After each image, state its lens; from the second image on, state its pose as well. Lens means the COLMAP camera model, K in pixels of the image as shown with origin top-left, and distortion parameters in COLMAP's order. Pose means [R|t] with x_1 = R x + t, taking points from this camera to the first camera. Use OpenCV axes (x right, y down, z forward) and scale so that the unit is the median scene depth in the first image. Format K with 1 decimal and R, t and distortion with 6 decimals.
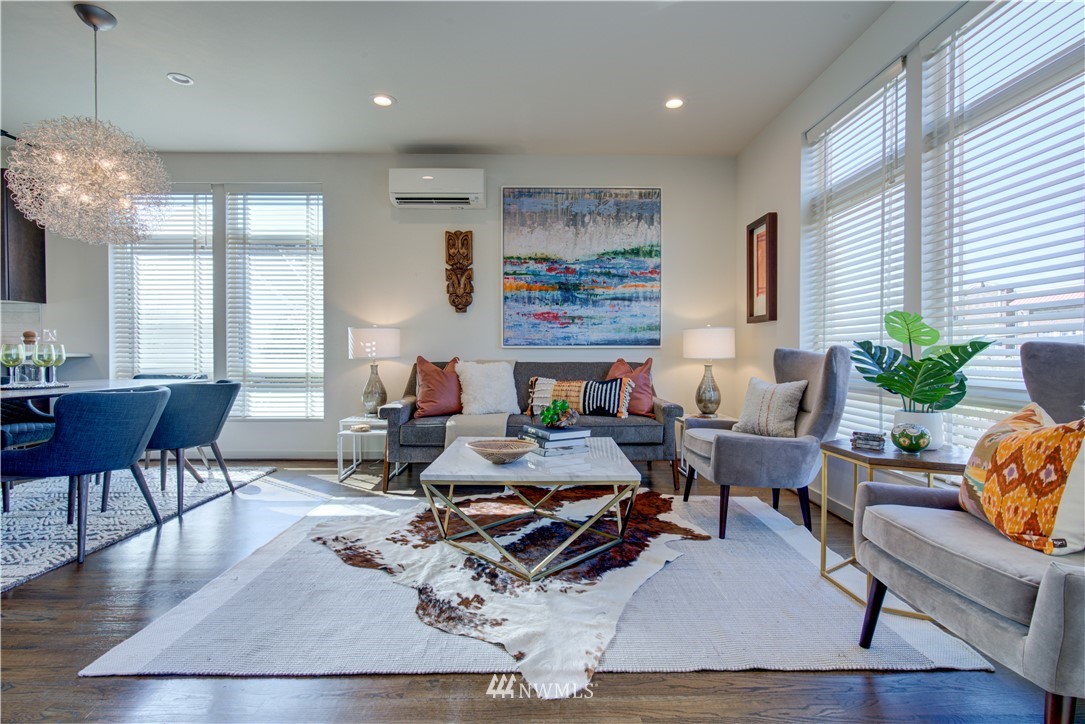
lens RADIAL K [[517.0, 0, 522.6], [0, 517.0, 358.1], [0, 0, 1]] dist [-0.001592, 0.000393]
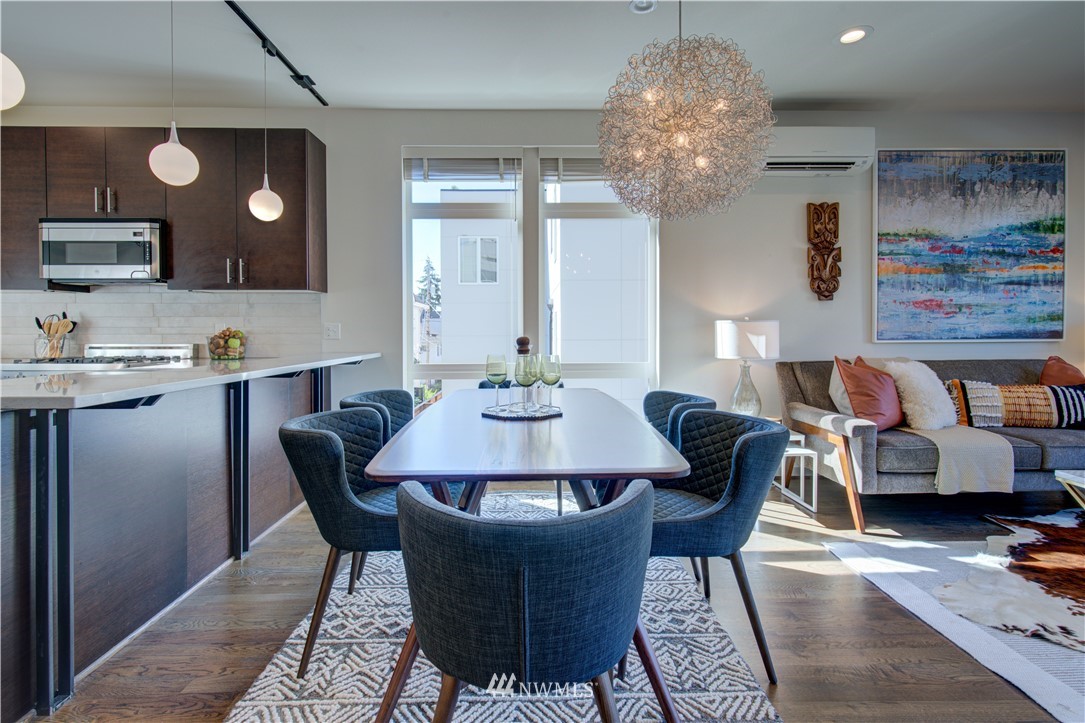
lens RADIAL K [[522.7, 0, 522.1], [0, 522.7, 338.0], [0, 0, 1]] dist [0.000324, 0.000916]
pose [[0.999965, -0.006680, 0.005043, -0.613647], [0.006696, 0.999973, -0.003159, -0.028899], [-0.005021, 0.003193, 0.999982, 0.162955]]
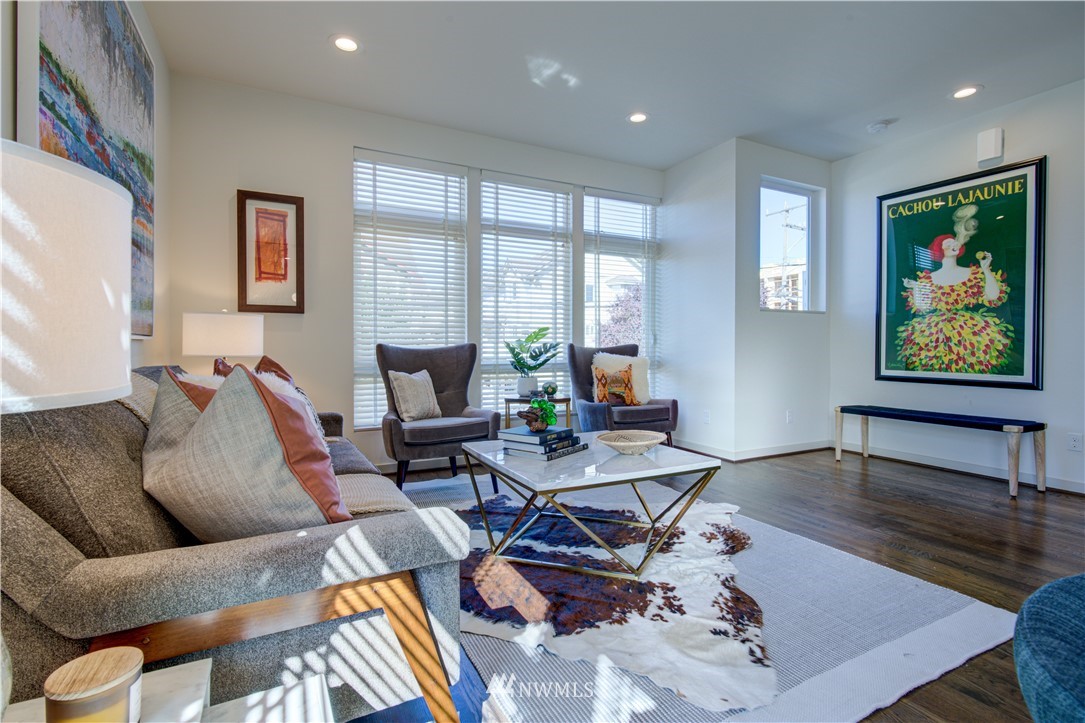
lens RADIAL K [[497.6, 0, 542.5], [0, 497.6, 361.5], [0, 0, 1]] dist [-0.001546, 0.000269]
pose [[-0.471244, -0.038457, 0.881164, -0.448019], [0.004789, 0.998923, 0.046158, -0.022075], [-0.881990, 0.025971, -0.470552, 0.866958]]
